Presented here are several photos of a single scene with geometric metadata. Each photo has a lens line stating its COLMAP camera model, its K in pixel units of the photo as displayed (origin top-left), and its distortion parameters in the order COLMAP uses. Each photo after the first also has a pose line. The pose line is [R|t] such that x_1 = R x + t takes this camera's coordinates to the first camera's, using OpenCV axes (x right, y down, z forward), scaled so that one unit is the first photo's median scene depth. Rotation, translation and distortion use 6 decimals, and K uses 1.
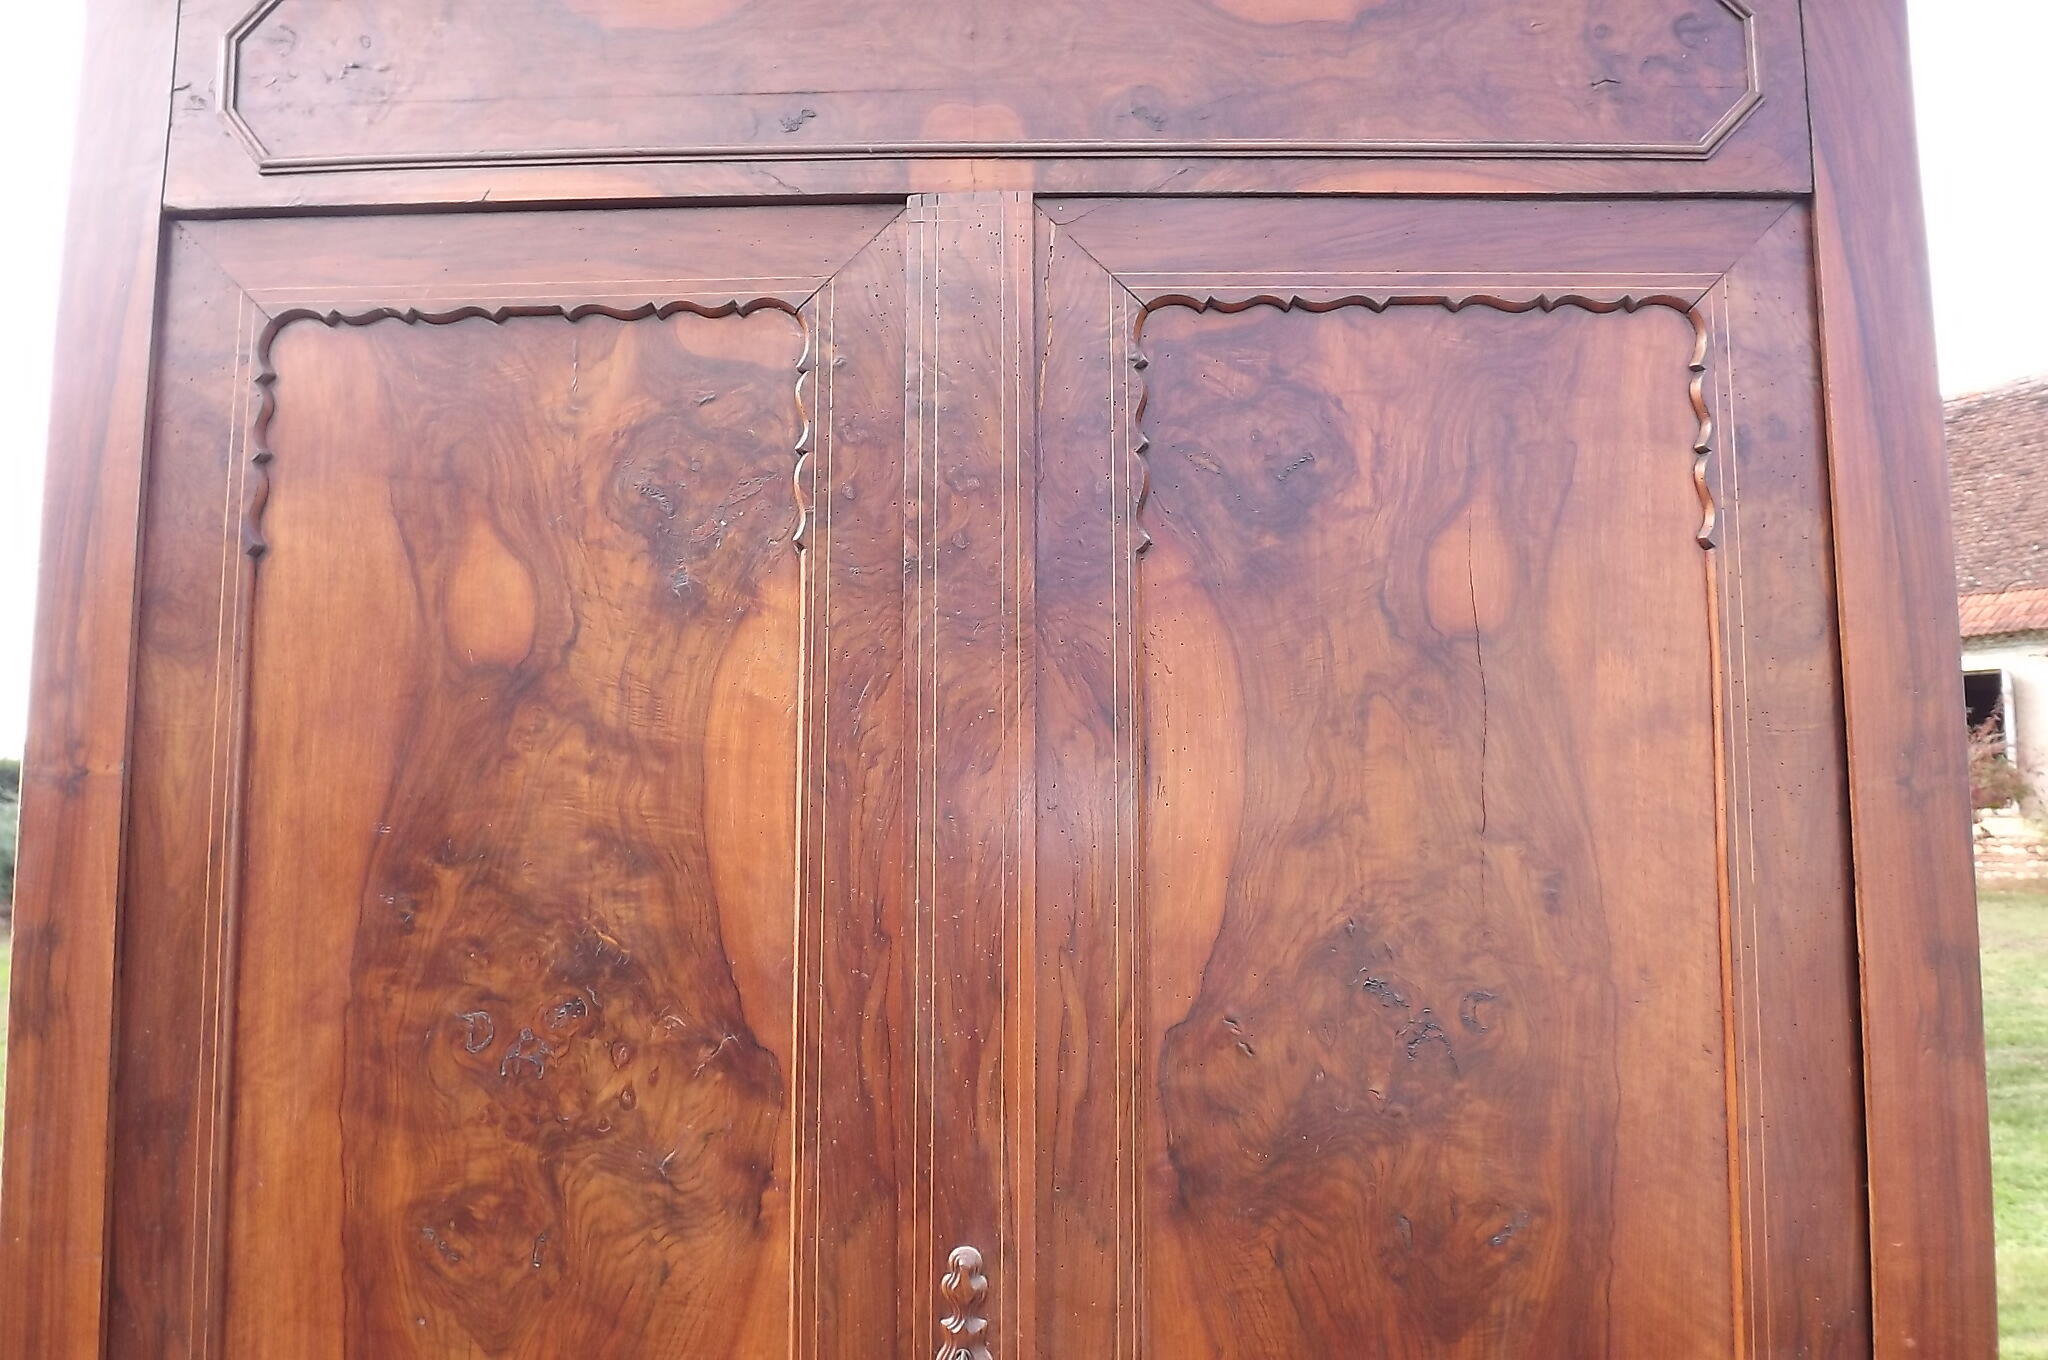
lens RADIAL K [[1480.6, 0, 1018.9], [0, 1480.6, 690.2], [0, 0, 1]] dist [-0.056631, 0.017080]
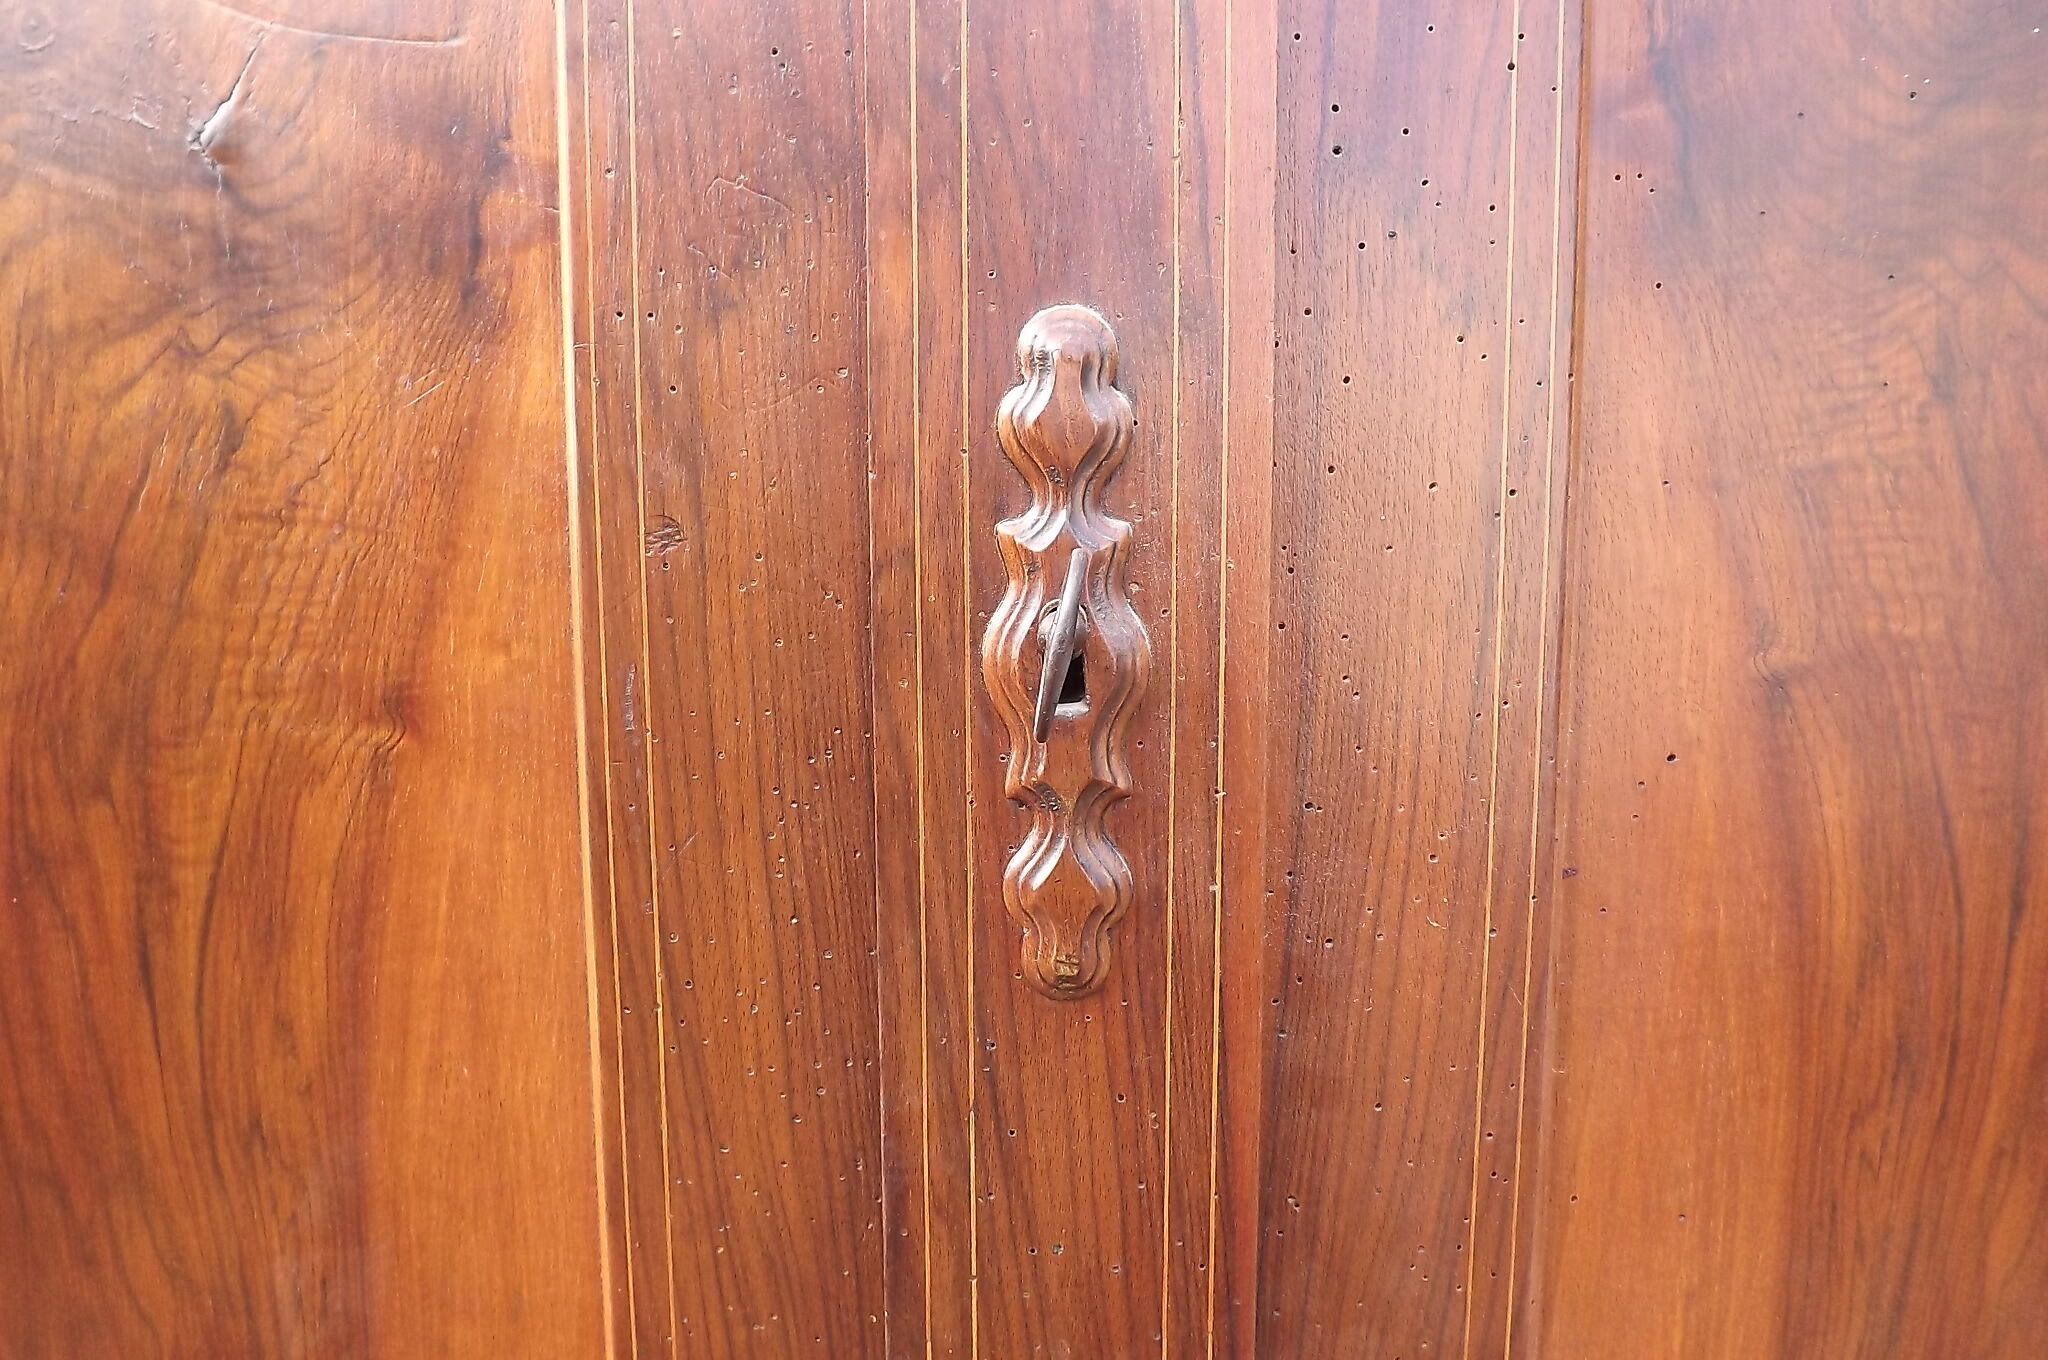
lens RADIAL K [[1480.6, 0, 1028.8], [0, 1480.6, 677.2], [0, 0, 1]] dist [-0.056631, 0.017080]
pose [[0.999997, -0.002363, 0.000887, -0.044621], [0.002111, 0.975698, 0.219108, 0.378693], [-0.001384, -0.219105, 0.975700, 0.637462]]
